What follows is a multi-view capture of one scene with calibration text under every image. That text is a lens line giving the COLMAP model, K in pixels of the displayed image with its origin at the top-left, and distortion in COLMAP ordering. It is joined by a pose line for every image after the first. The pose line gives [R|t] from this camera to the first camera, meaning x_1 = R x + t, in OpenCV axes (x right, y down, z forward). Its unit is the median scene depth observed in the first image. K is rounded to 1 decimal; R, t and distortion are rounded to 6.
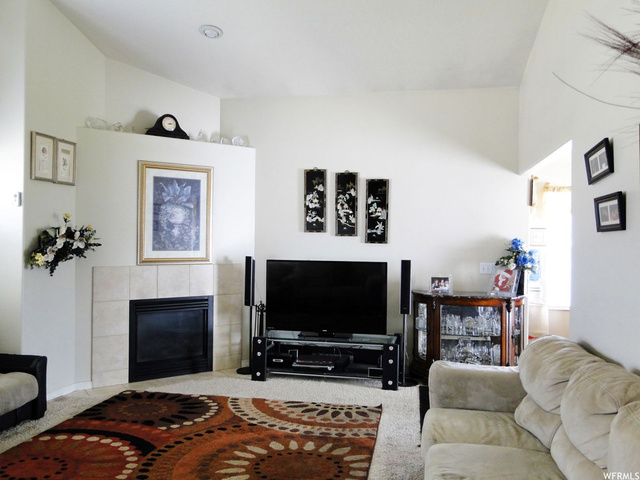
lens RADIAL K [[528.4, 0, 321.4], [0, 528.4, 237.6], [0, 0, 1]] dist [0.011372, 0.000056]
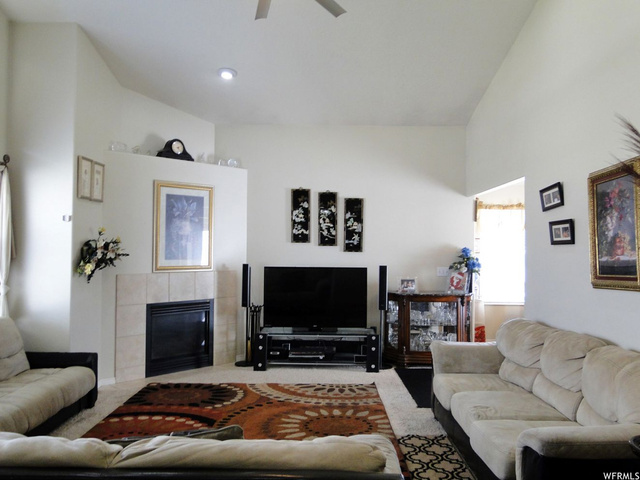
lens RADIAL K [[528.4, 0, 321.4], [0, 528.4, 237.6], [0, 0, 1]] dist [0.011372, 0.000056]
pose [[0.983402, -0.000734, 0.181440, -0.187991], [0.002939, 0.999925, -0.011884, -0.007744], [-0.181417, 0.012220, 0.983330, -0.164084]]
